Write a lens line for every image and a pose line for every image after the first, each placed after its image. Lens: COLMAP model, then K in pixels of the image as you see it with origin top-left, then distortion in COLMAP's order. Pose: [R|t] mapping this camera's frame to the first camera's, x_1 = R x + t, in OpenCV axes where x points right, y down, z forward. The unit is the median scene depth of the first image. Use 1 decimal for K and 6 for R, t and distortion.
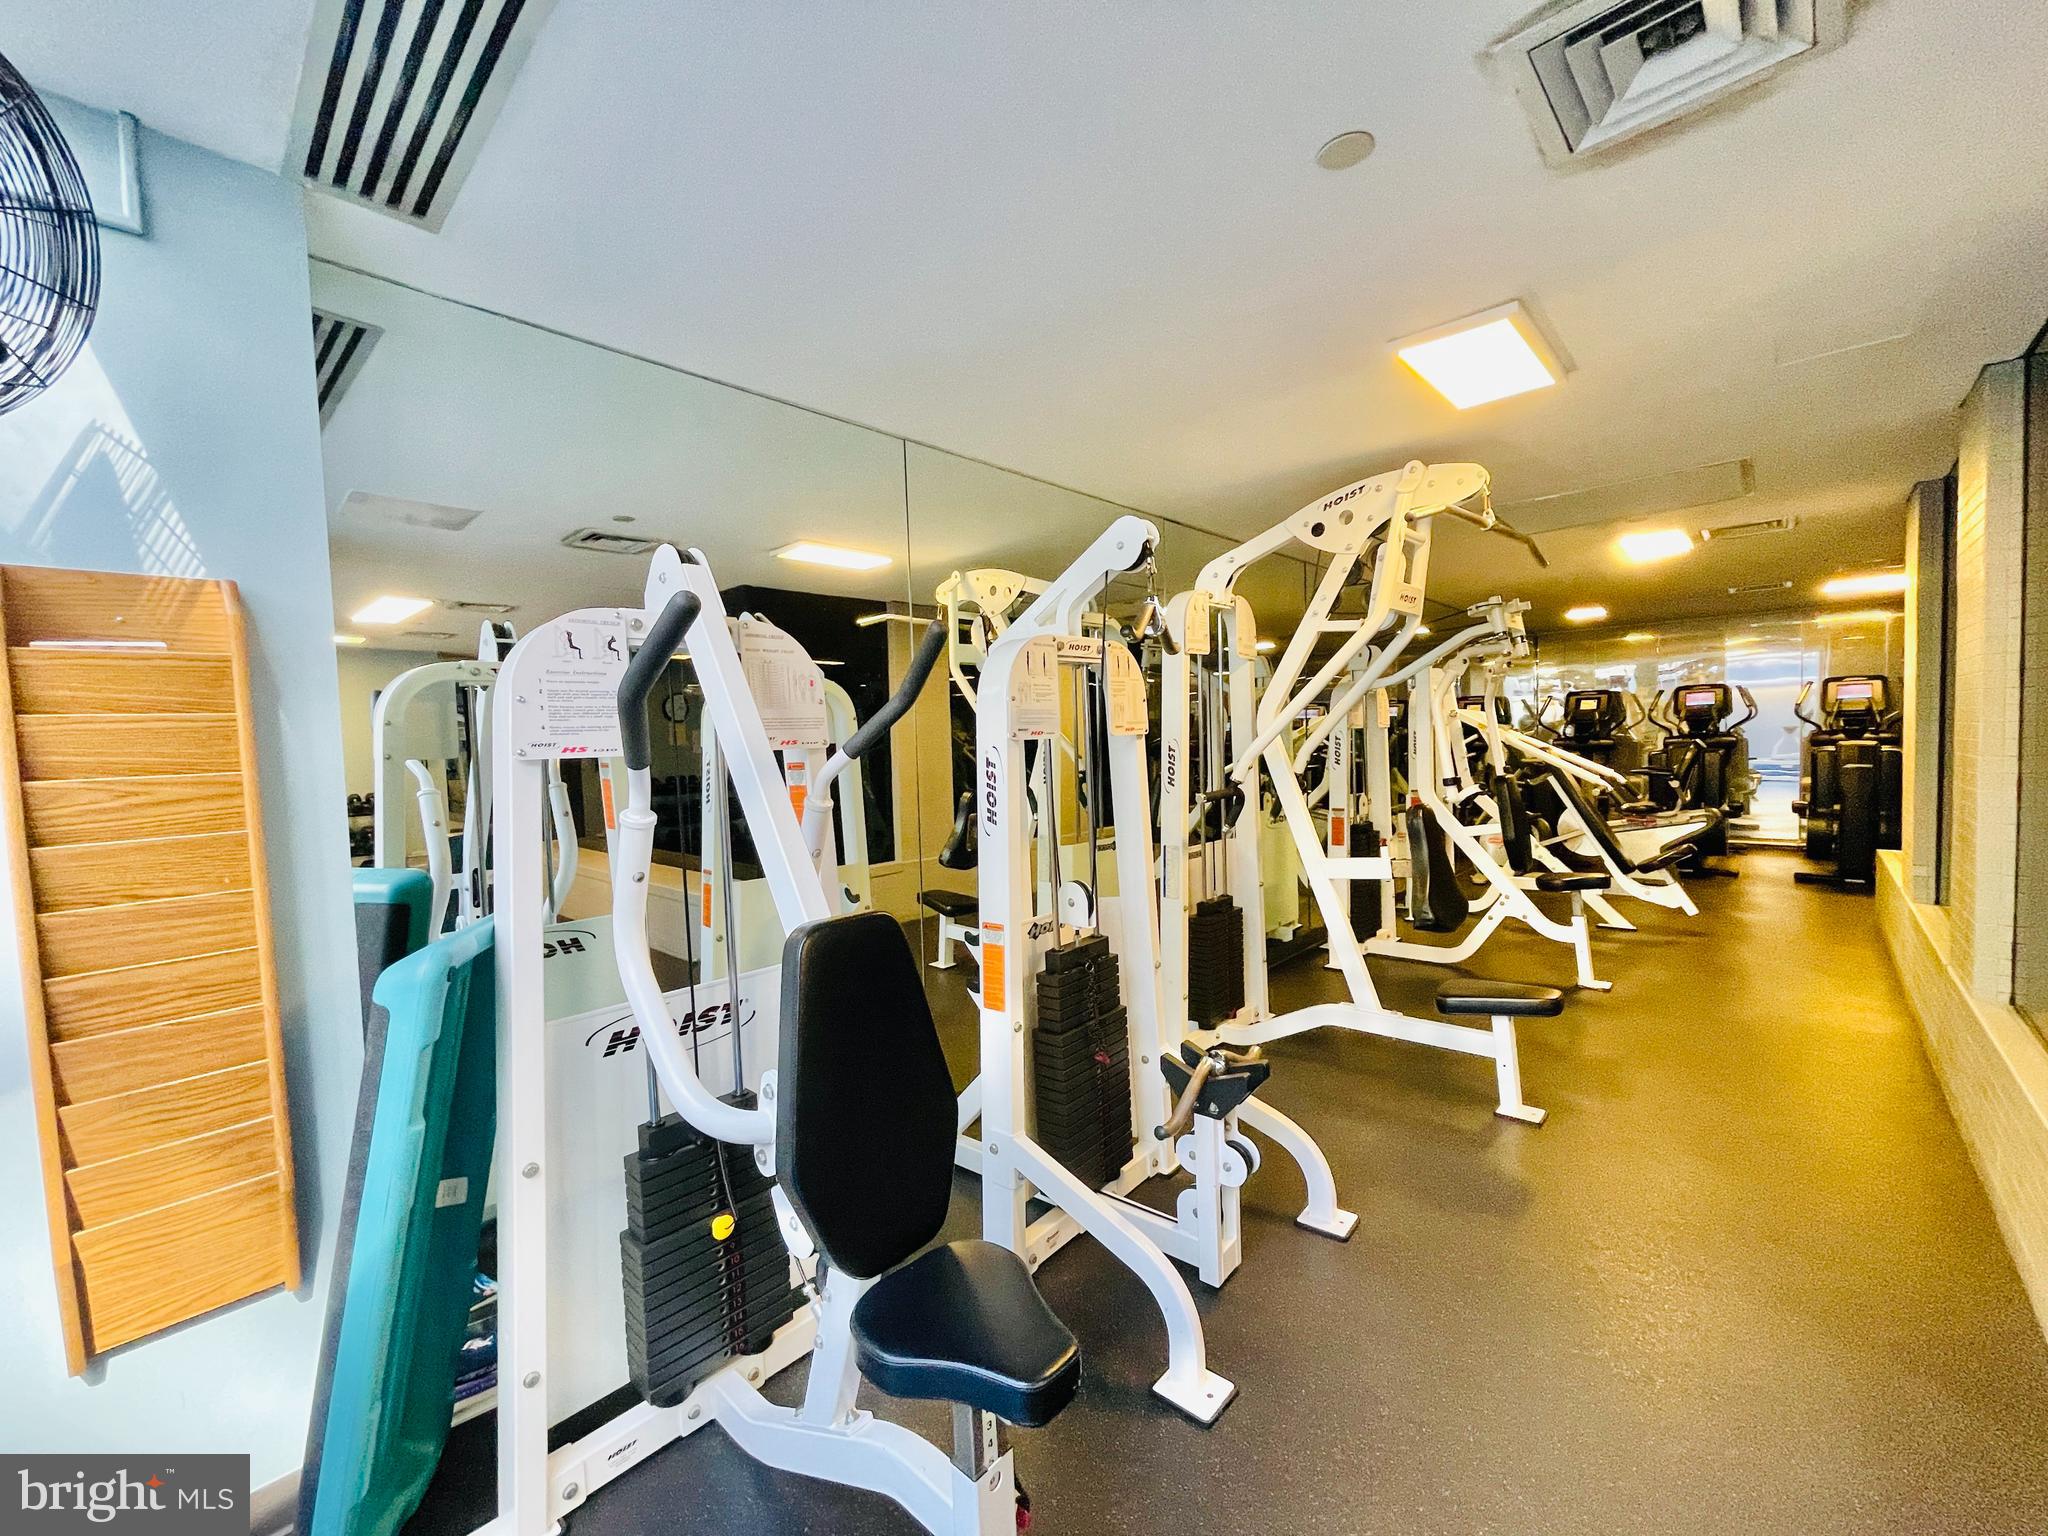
lens RADIAL K [[826.6, 0, 1017.8], [0, 826.6, 769.4], [0, 0, 1]] dist [-0.002206, -0.000142]
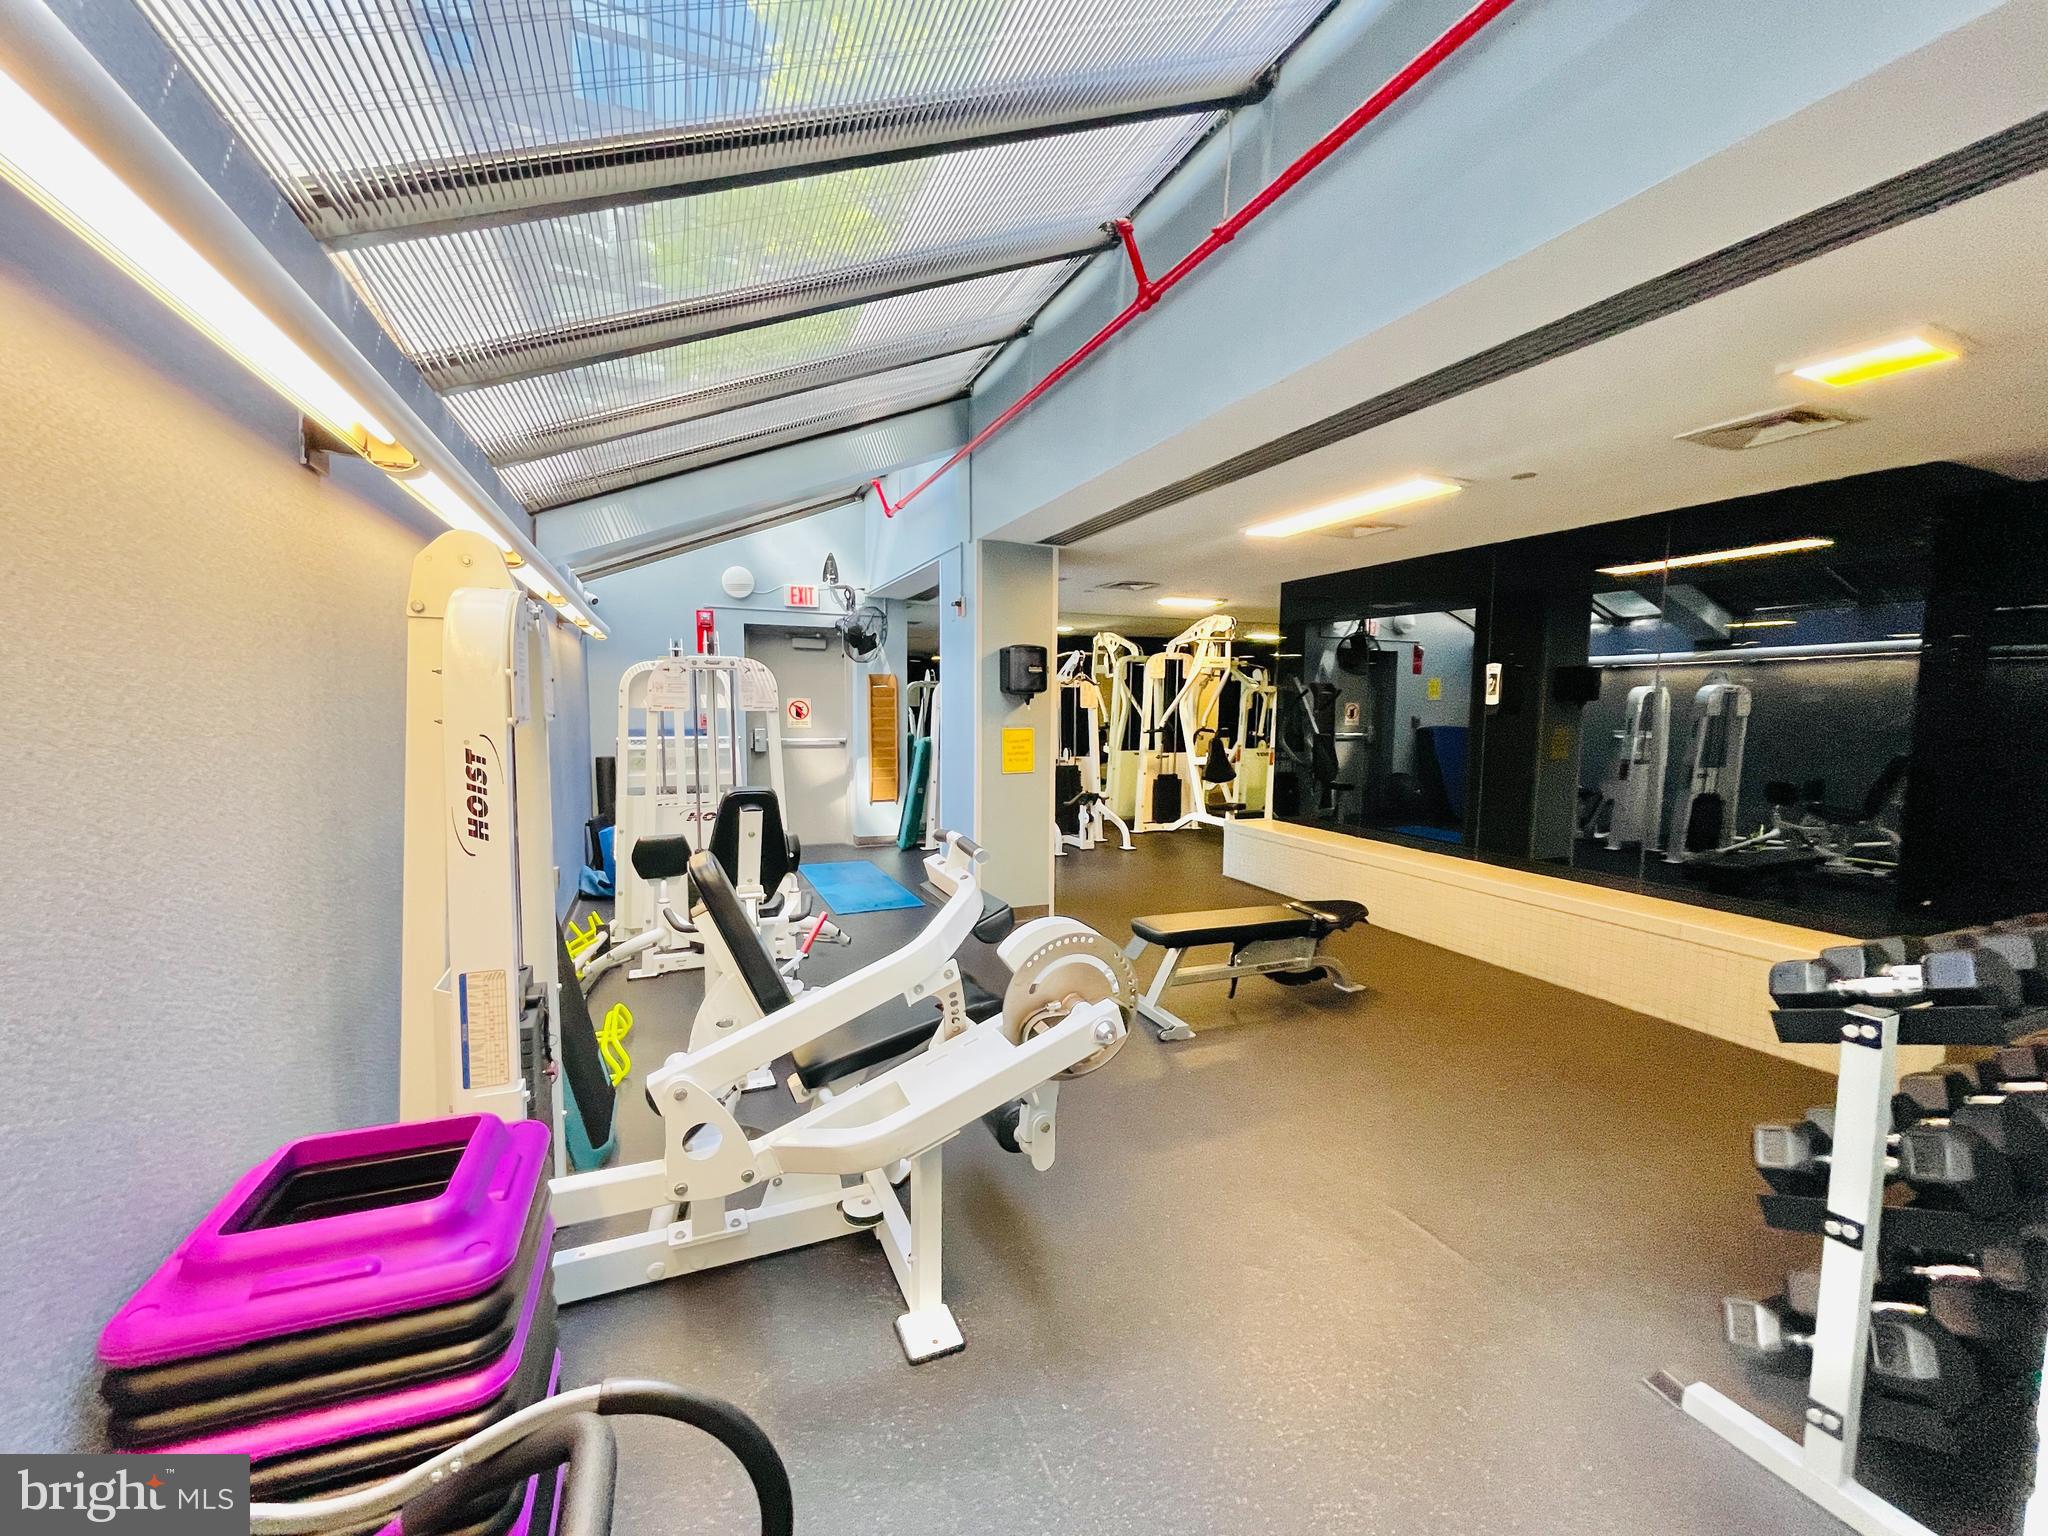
lens RADIAL K [[826.6, 0, 1017.8], [0, 826.6, 769.4], [0, 0, 1]] dist [-0.002206, -0.000142]
pose [[0.913000, 0.076717, -0.400681, 0.825342], [-0.056016, 0.996431, 0.063144, 0.008672], [0.404096, -0.035206, 0.914039, -1.480384]]
